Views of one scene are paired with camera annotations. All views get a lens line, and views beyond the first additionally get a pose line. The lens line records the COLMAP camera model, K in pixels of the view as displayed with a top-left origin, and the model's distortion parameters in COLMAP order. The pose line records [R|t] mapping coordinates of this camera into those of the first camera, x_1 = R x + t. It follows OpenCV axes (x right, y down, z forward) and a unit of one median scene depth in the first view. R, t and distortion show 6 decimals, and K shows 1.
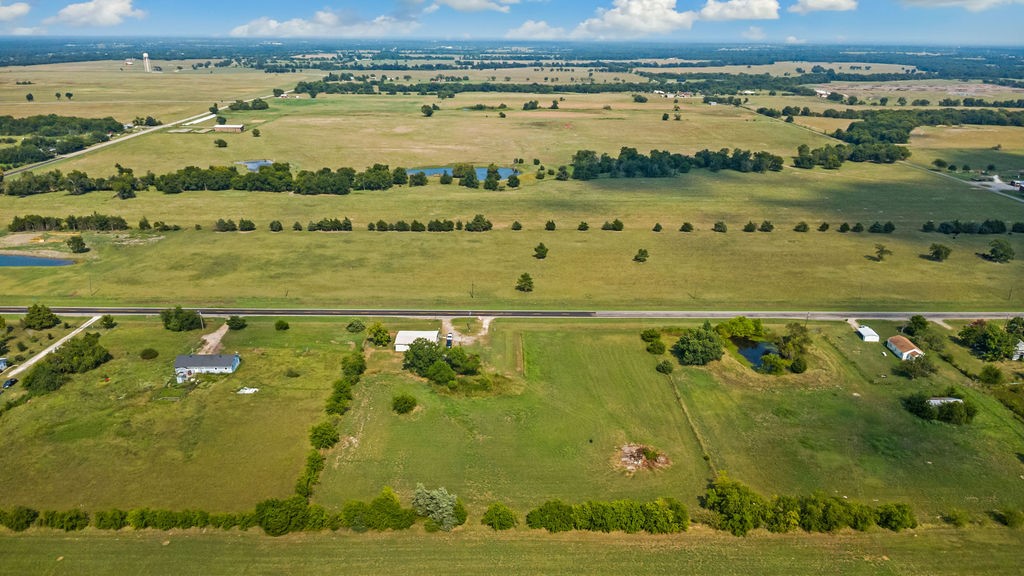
lens RADIAL K [[724.4, 0, 511.4], [0, 724.4, 289.1], [0, 0, 1]] dist [0.030975, -0.050569]
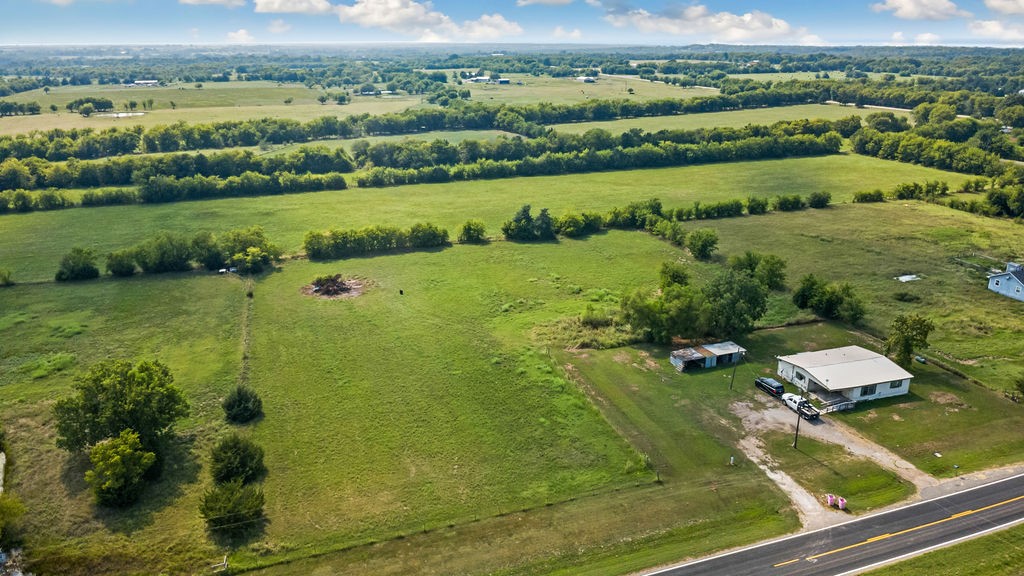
lens RADIAL K [[724.4, 0, 511.4], [0, 724.4, 289.1], [0, 0, 1]] dist [0.030975, -0.050569]
pose [[-0.955288, 0.094945, -0.280017, 0.174556], [-0.100312, 0.786801, 0.609000, -0.216305], [0.278139, 0.609860, -0.742098, 1.312062]]
